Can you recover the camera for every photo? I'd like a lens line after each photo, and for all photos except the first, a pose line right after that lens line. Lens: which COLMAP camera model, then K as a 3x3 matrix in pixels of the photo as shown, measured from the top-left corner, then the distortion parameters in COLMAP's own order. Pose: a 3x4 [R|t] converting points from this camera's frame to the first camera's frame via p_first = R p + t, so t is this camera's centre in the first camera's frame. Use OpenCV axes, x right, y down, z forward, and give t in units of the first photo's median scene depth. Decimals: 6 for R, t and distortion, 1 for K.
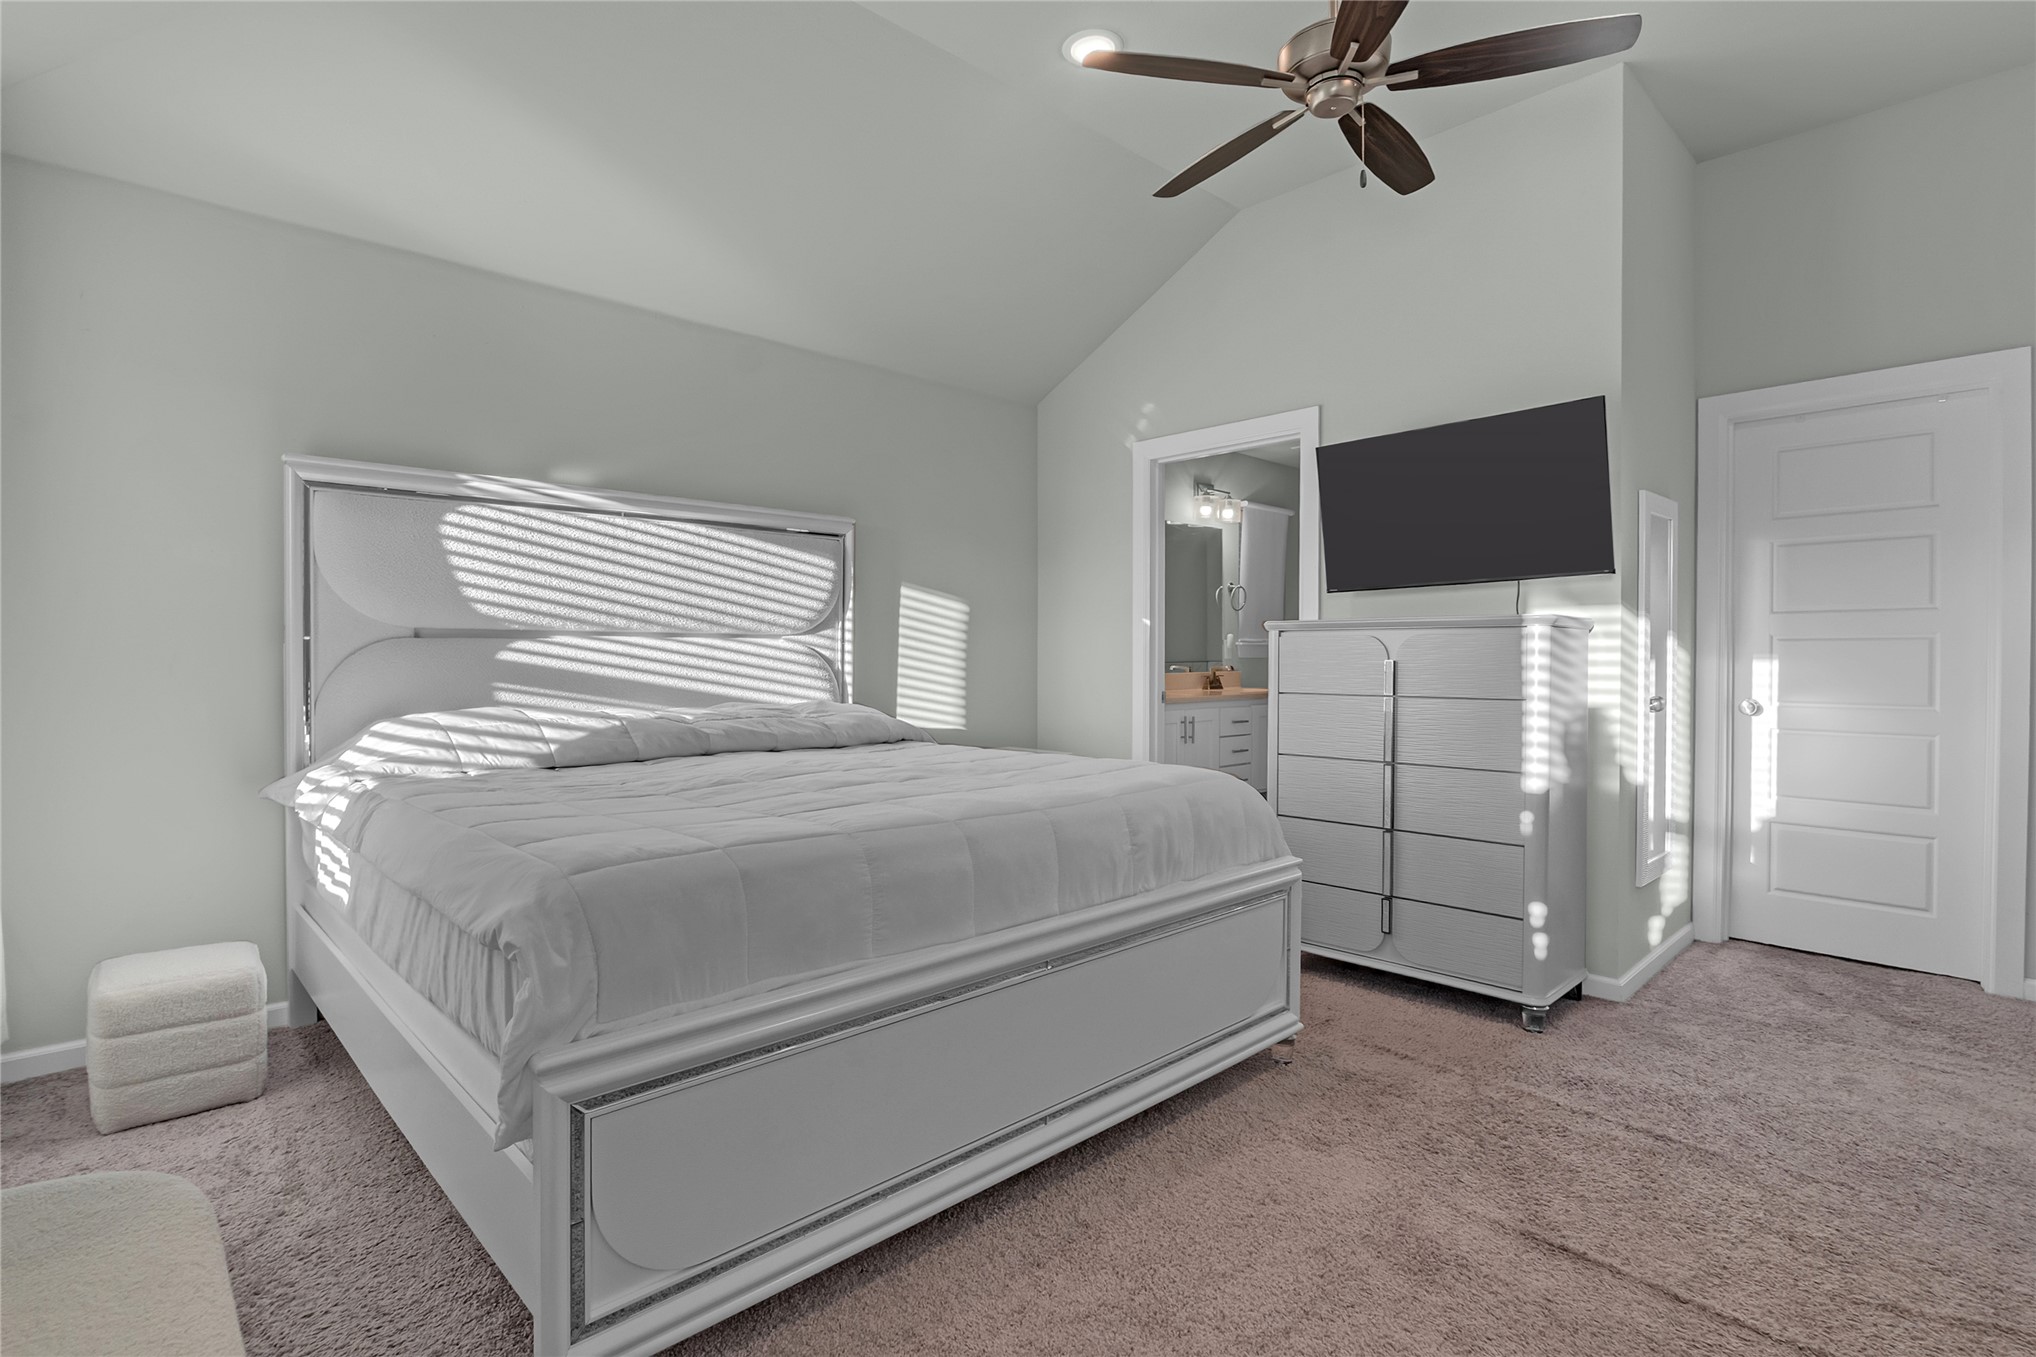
lens RADIAL K [[1001.2, 0, 1014.0], [0, 1001.2, 658.6], [0, 0, 1]] dist [0.033189, 0.000087]
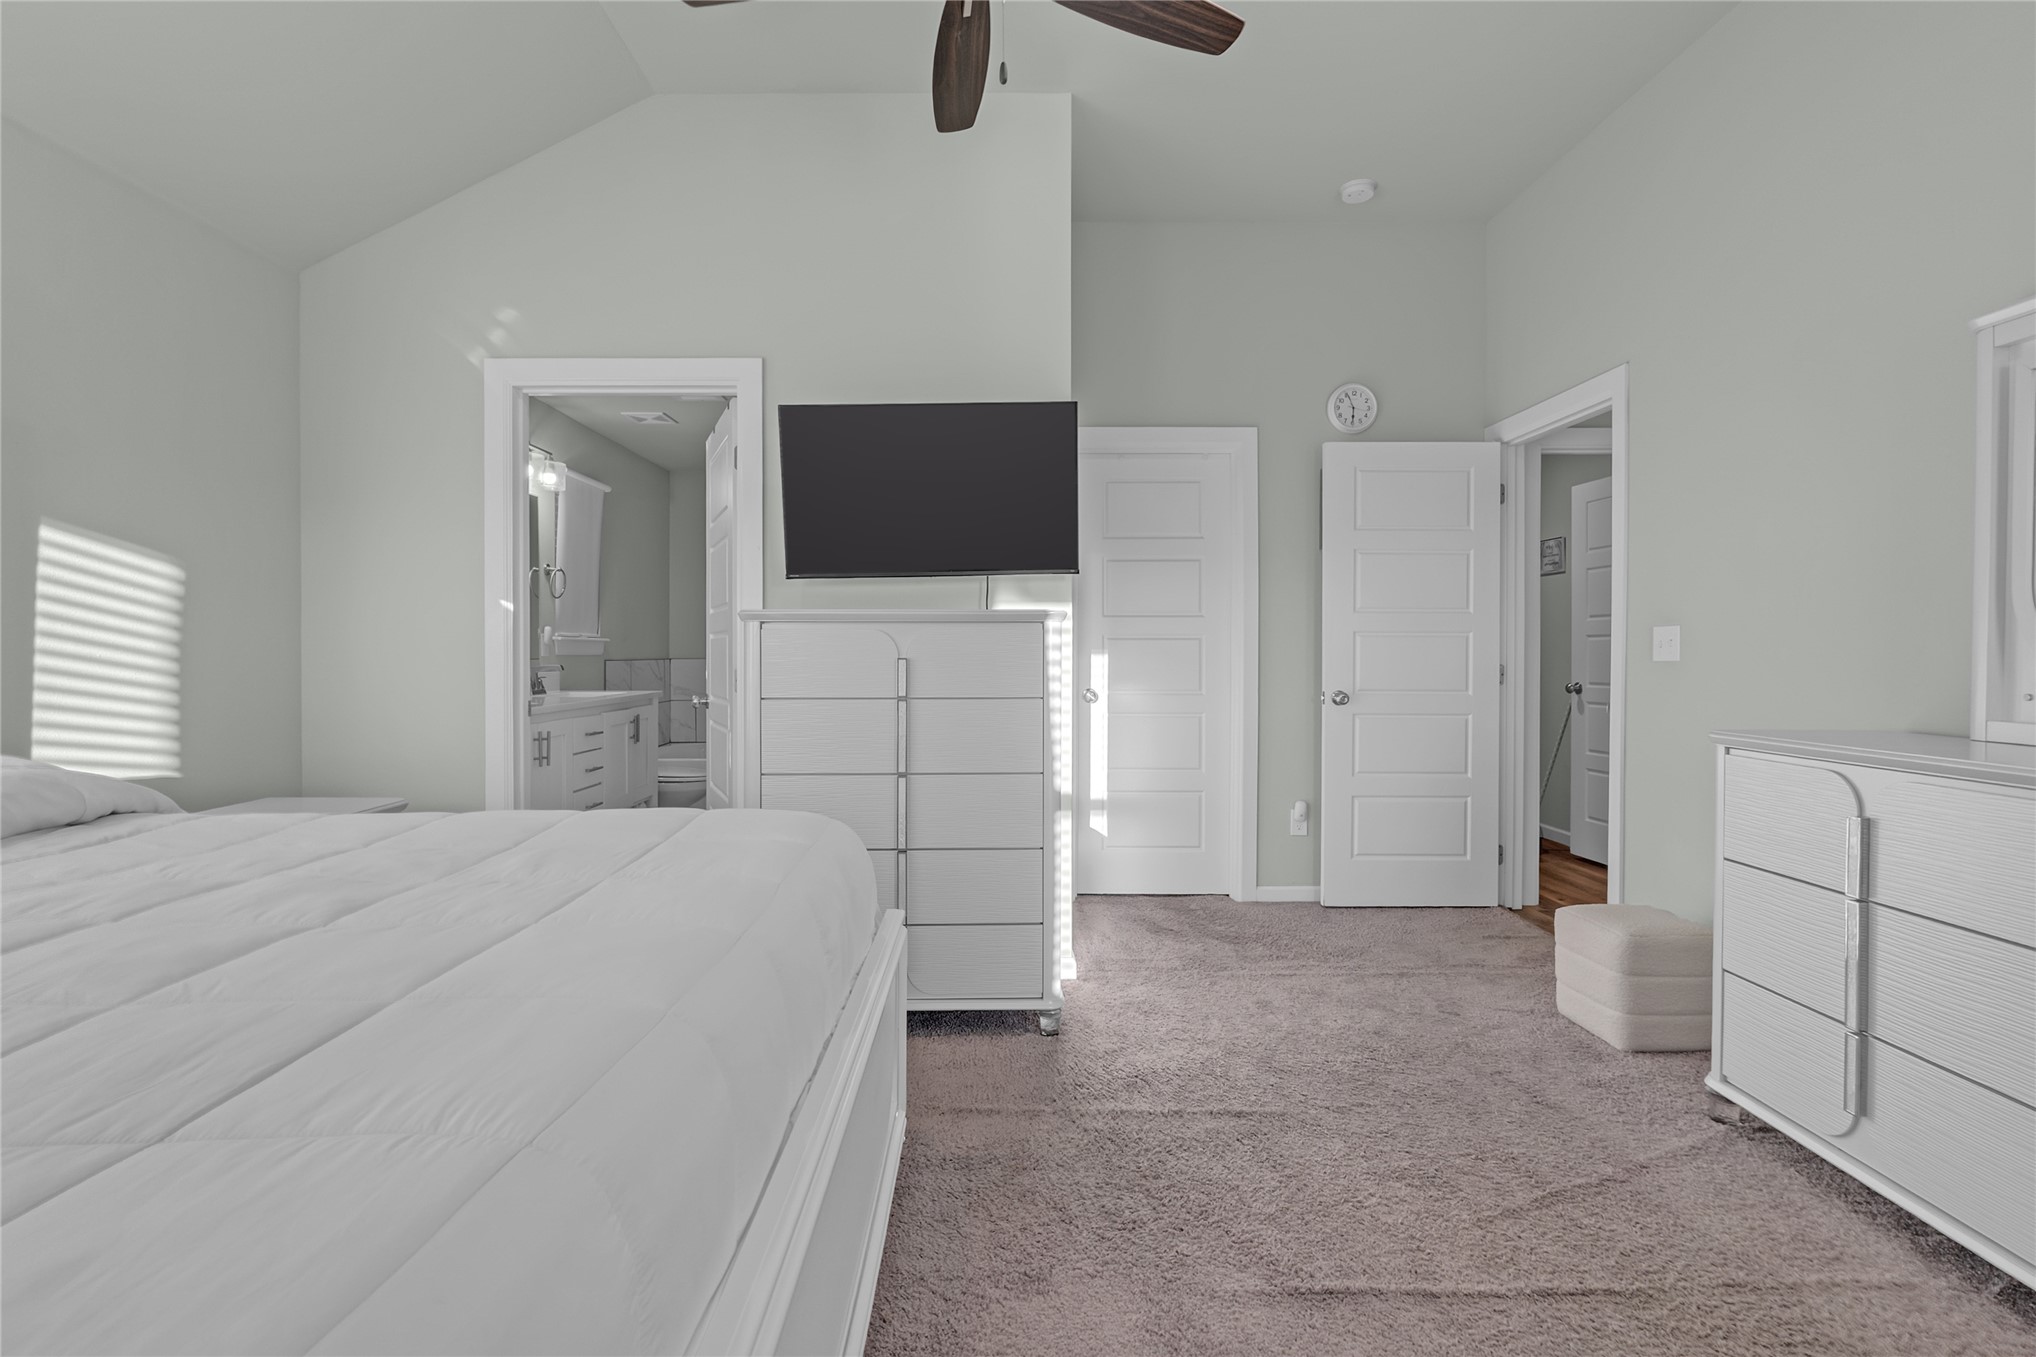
lens RADIAL K [[954.8, 0, 996.9], [0, 954.8, 653.8], [0, 0, 1]] dist [-0.001977, 0.000437]
pose [[0.693722, -0.000957, 0.720243, -0.154003], [0.003058, 0.999994, -0.001616, 0.000771], [-0.720237, 0.003324, 0.693720, 0.327105]]
